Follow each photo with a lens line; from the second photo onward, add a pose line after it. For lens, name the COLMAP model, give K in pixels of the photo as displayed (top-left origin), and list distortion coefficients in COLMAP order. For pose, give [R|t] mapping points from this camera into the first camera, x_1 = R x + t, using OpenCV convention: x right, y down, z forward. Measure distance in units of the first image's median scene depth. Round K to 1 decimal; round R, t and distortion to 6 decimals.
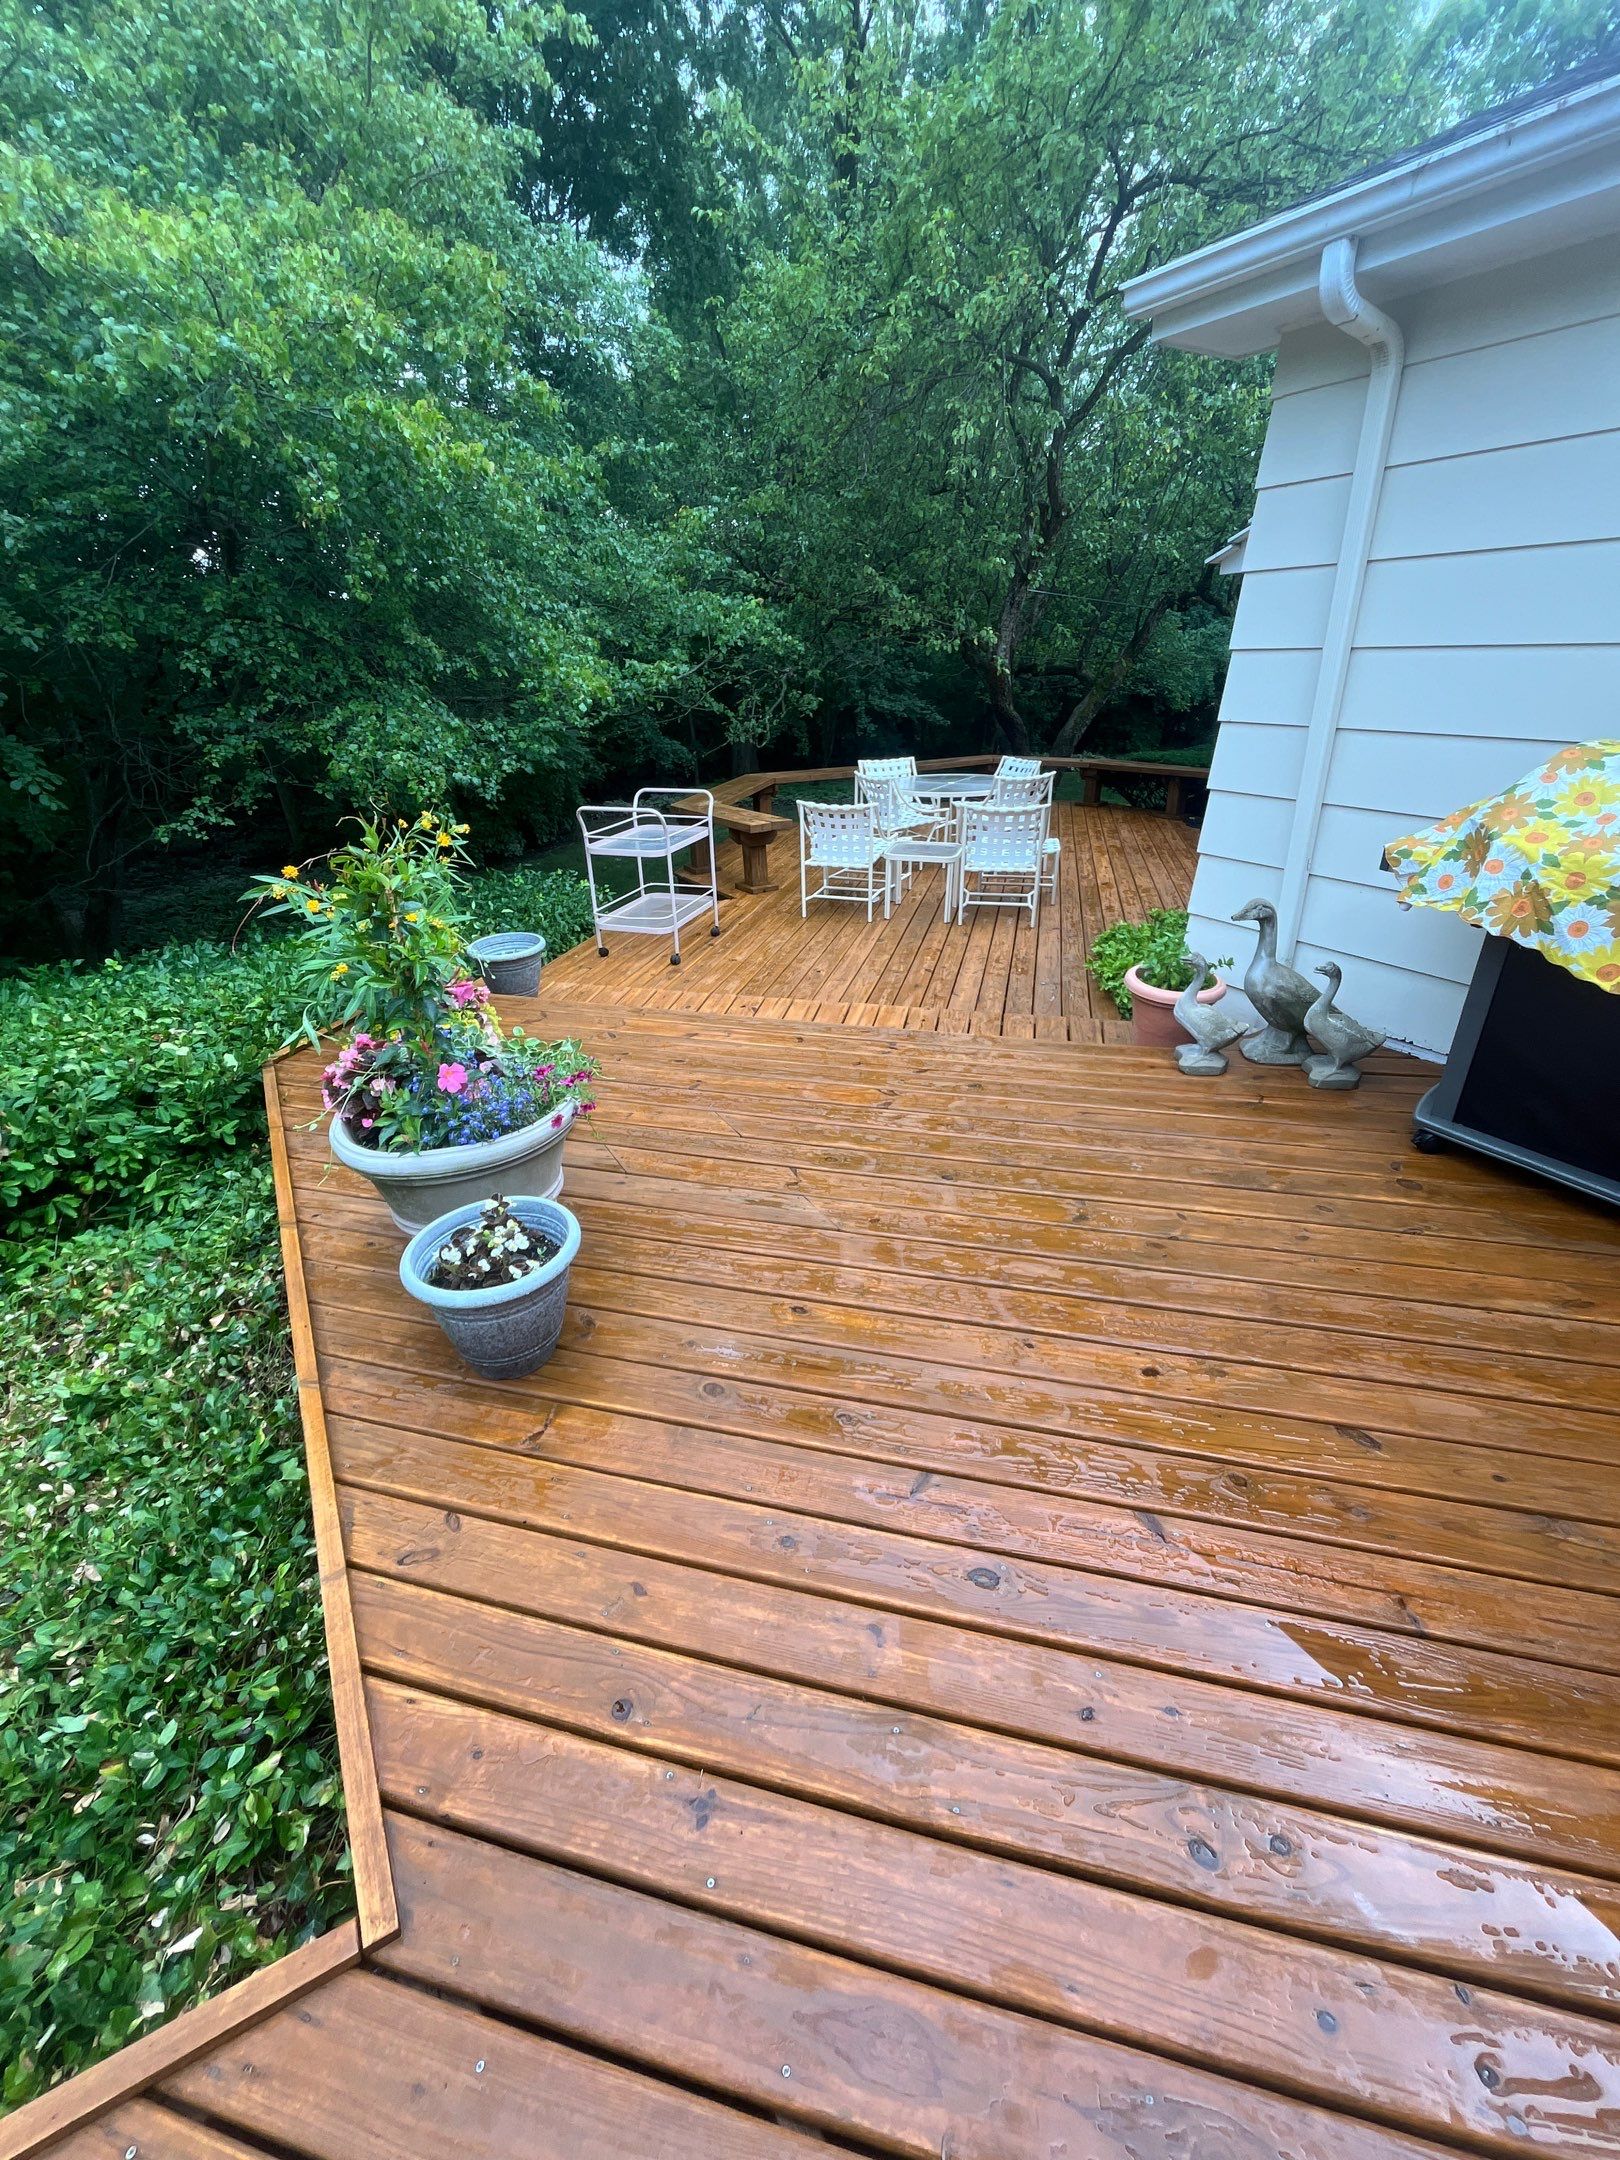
lens RADIAL K [[872.7, 0, 814.9], [0, 872.7, 1074.9], [0, 0, 1]] dist [-0.002642, -0.000347]
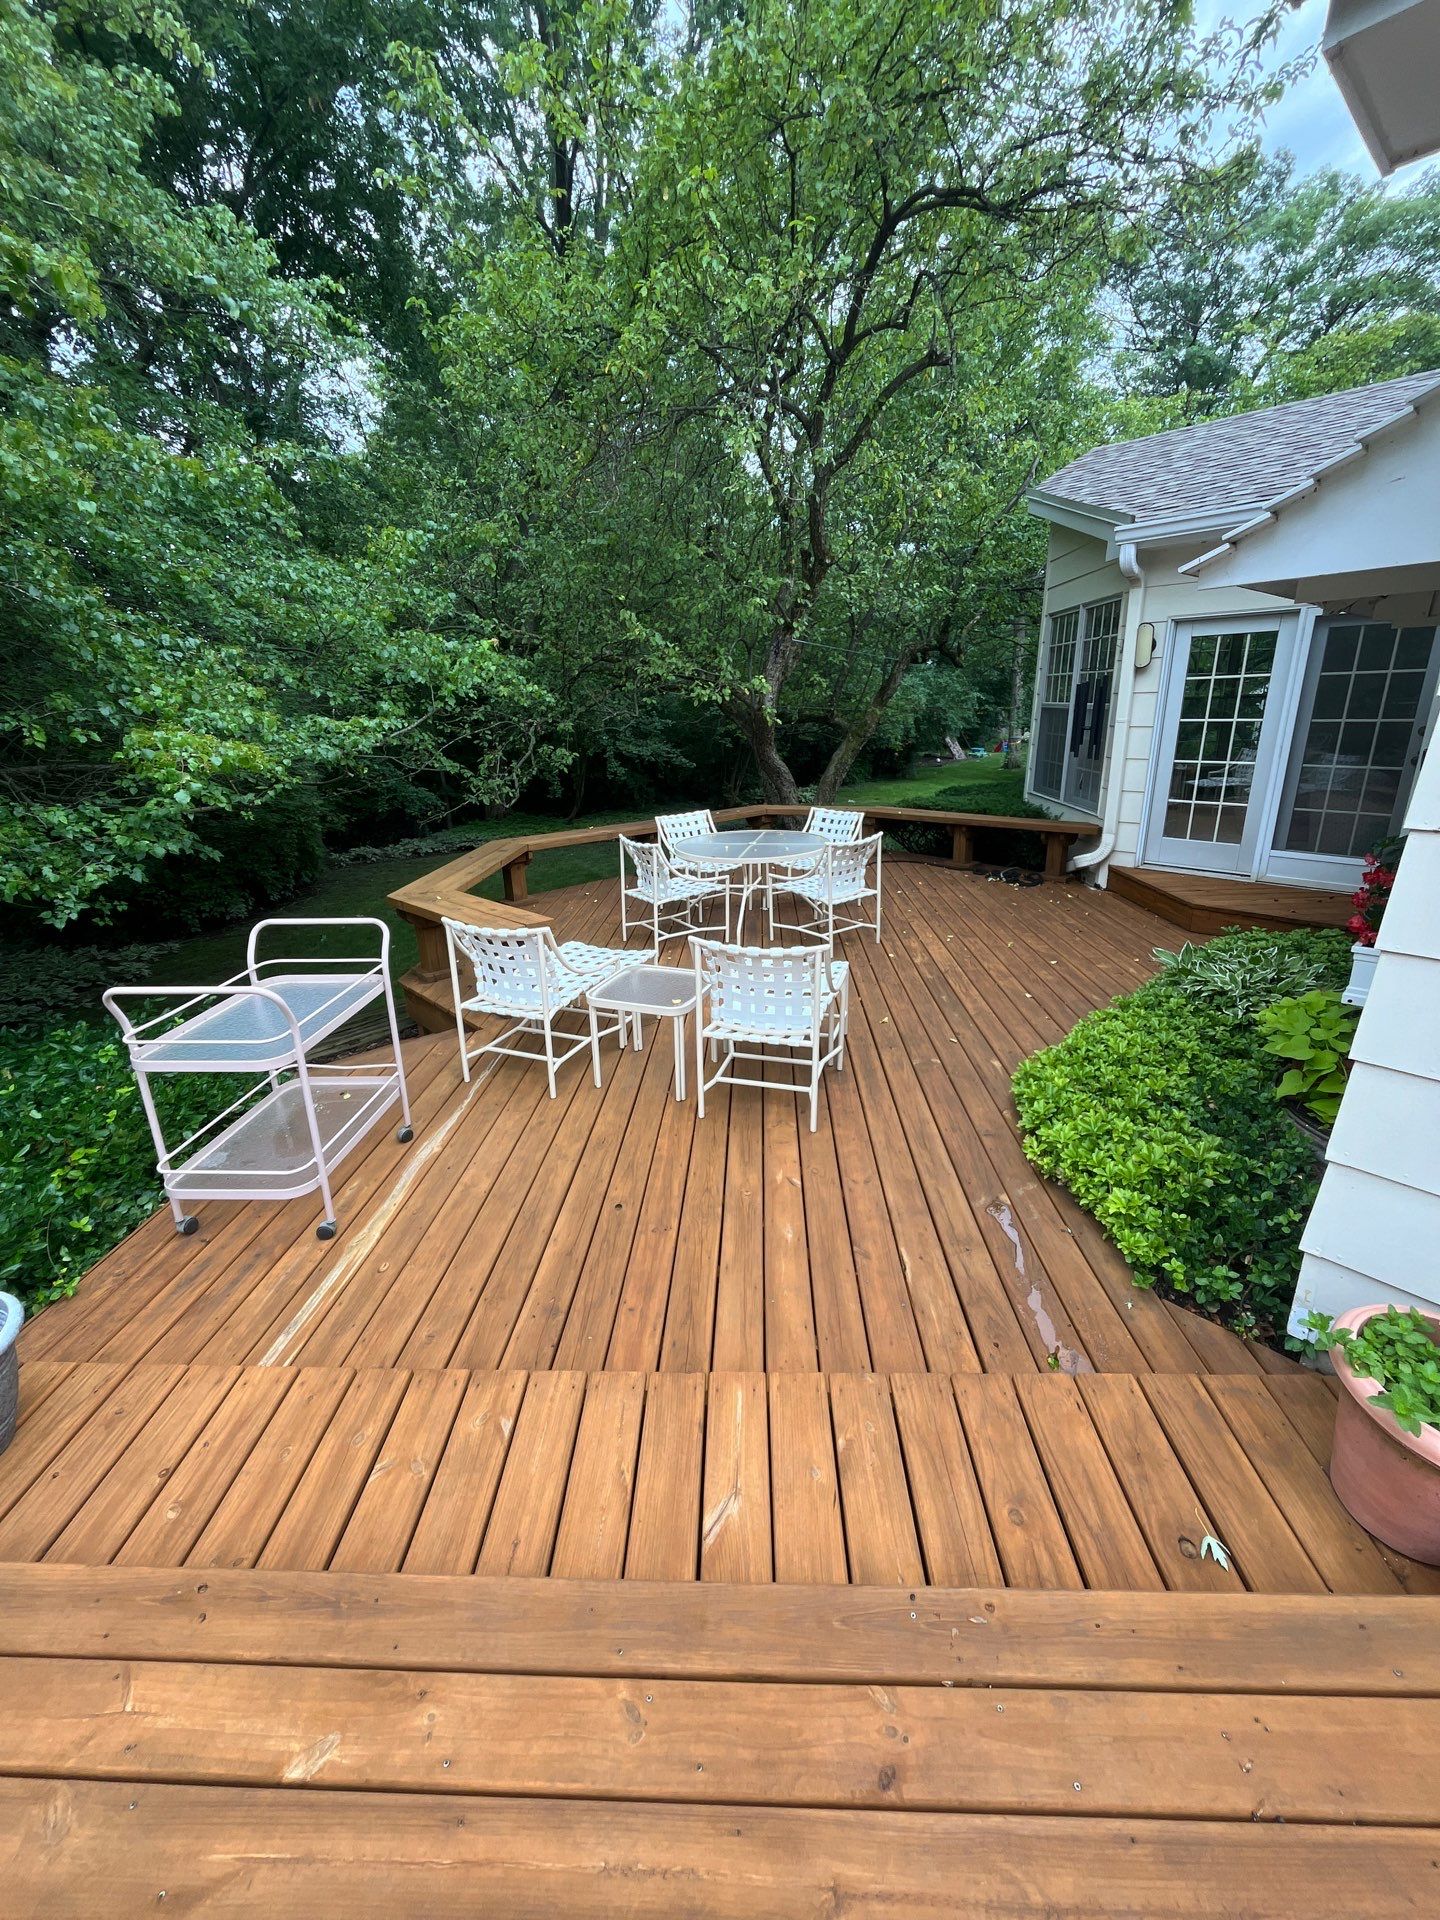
lens RADIAL K [[774.8, 0, 724.3], [0, 774.8, 955.7], [0, 0, 1]] dist [-0.005406, -0.000473]
pose [[0.979855, -0.066802, 0.188207, -0.012291], [0.091430, 0.987889, -0.125365, -0.202343], [-0.177553, 0.140047, 0.974095, 0.414378]]
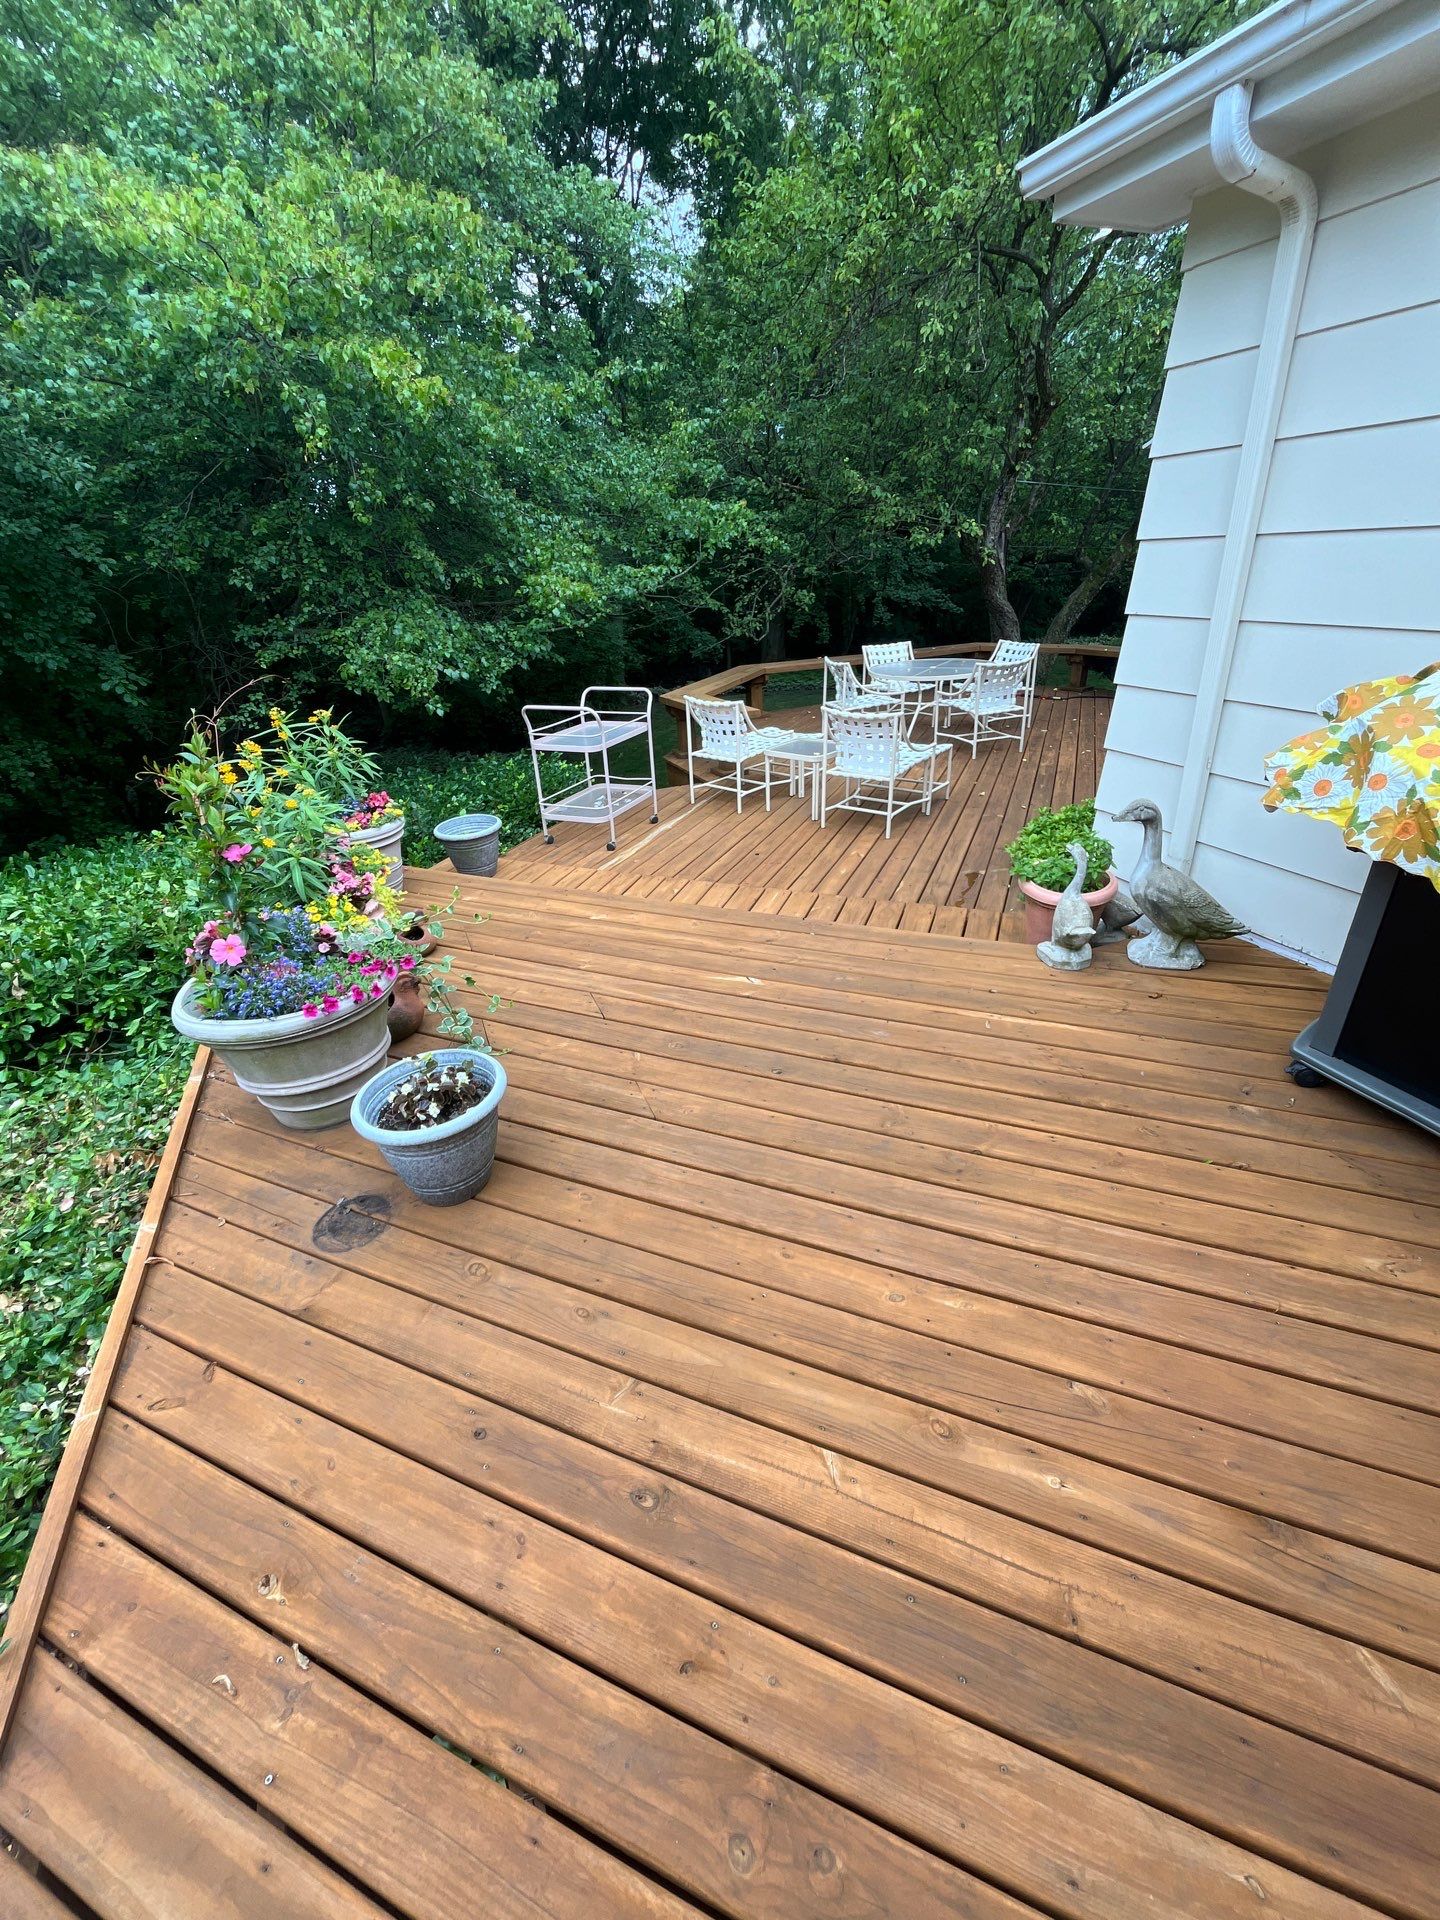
lens RADIAL K [[775.7, 0, 724.3], [0, 775.7, 955.5], [0, 0, 1]] dist [-0.002642, -0.000347]
pose [[0.987636, 0.042207, -0.150975, 0.107464], [-0.037238, 0.998672, 0.035595, -0.024437], [0.152277, -0.029533, 0.987897, 0.039427]]
